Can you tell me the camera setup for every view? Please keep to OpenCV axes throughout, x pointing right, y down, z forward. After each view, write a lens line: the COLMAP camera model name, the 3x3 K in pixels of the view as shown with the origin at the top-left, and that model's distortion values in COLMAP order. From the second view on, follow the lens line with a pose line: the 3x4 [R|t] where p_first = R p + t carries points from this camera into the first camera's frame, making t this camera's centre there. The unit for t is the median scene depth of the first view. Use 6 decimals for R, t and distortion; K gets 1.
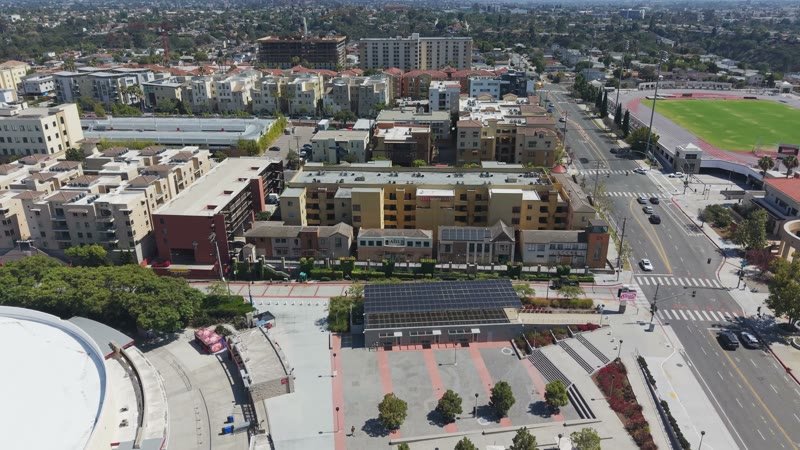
lens RADIAL K [[571.9, 0, 400.0], [0, 571.9, 225.0], [0, 0, 1]] dist [0.038840, -0.043163]
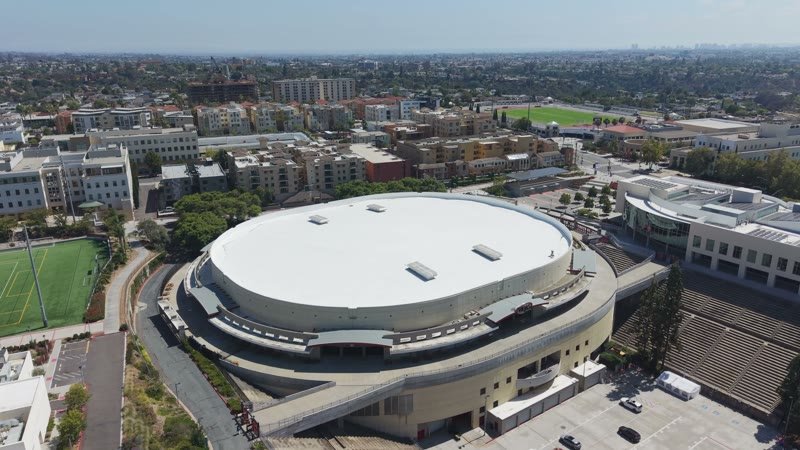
lens RADIAL K [[571.9, 0, 400.0], [0, 571.9, 225.0], [0, 0, 1]] dist [0.038840, -0.043163]
pose [[0.884727, -0.138966, 0.444911, -0.598271], [0.176354, 0.983364, -0.043538, 0.134824], [-0.431459, 0.116981, 0.894516, -0.321401]]
